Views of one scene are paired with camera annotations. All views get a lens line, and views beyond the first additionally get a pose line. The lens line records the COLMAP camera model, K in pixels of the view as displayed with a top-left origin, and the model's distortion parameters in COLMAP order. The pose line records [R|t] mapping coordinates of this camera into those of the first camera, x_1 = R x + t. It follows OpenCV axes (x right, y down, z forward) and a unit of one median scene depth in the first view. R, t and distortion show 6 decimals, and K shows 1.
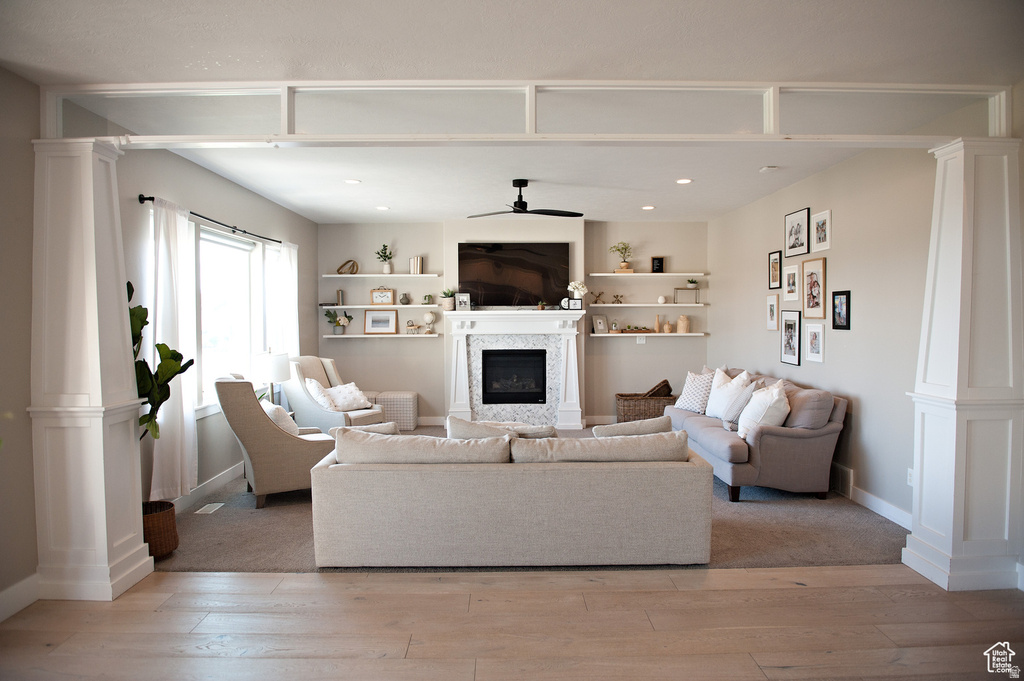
lens RADIAL K [[695.6, 0, 509.0], [0, 695.6, 336.6], [0, 0, 1]] dist [-0.050264, -0.003937]
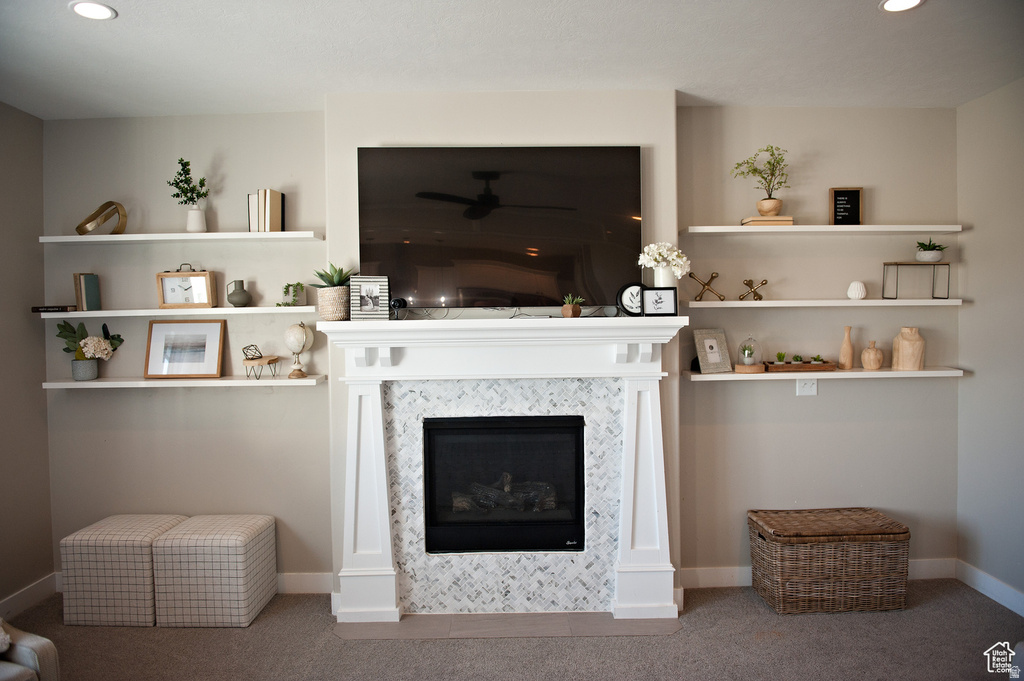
lens RADIAL K [[695.6, 0, 516.4], [0, 695.6, 344.5], [0, 0, 1]] dist [-0.050264, -0.003937]
pose [[0.999965, -0.008347, 0.000135, 0.014889], [0.008347, 0.999965, 0.000572, -0.022689], [-0.000140, -0.000571, 1.000000, 0.594301]]
